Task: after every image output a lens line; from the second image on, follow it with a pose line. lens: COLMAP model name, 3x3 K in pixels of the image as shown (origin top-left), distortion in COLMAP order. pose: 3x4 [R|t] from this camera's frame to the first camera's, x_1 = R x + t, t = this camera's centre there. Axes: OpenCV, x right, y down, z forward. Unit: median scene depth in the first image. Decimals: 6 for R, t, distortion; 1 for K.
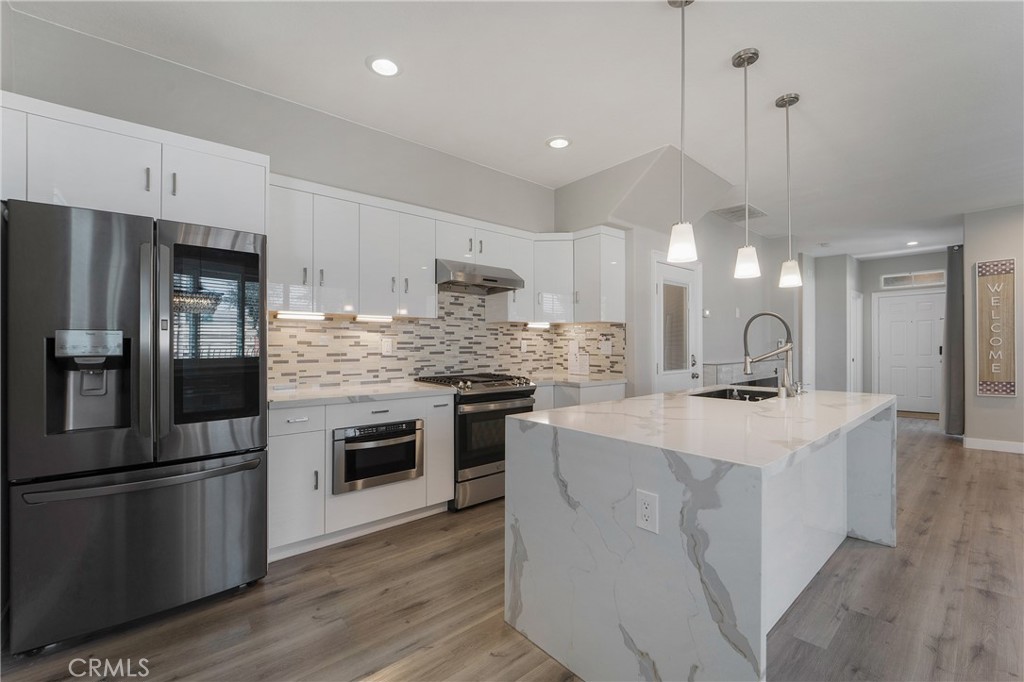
lens RADIAL K [[429.7, 0, 507.8], [0, 429.7, 362.2], [0, 0, 1]] dist [-0.002352, 0.000821]
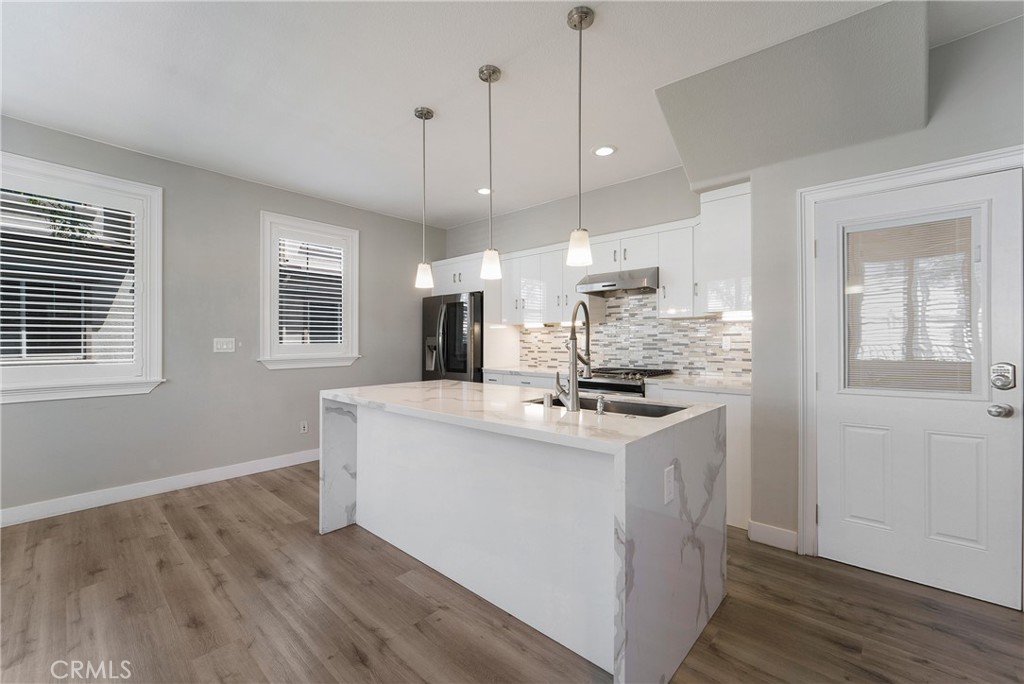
lens RADIAL K [[429.7, 0, 510.9], [0, 429.7, 352.3], [0, 0, 1]] dist [-0.002352, 0.000821]
pose [[0.097505, 0.022813, -0.994973, 1.015506], [-0.035938, 0.999166, 0.019387, -0.024158], [0.994586, 0.033867, 0.098244, 0.594349]]
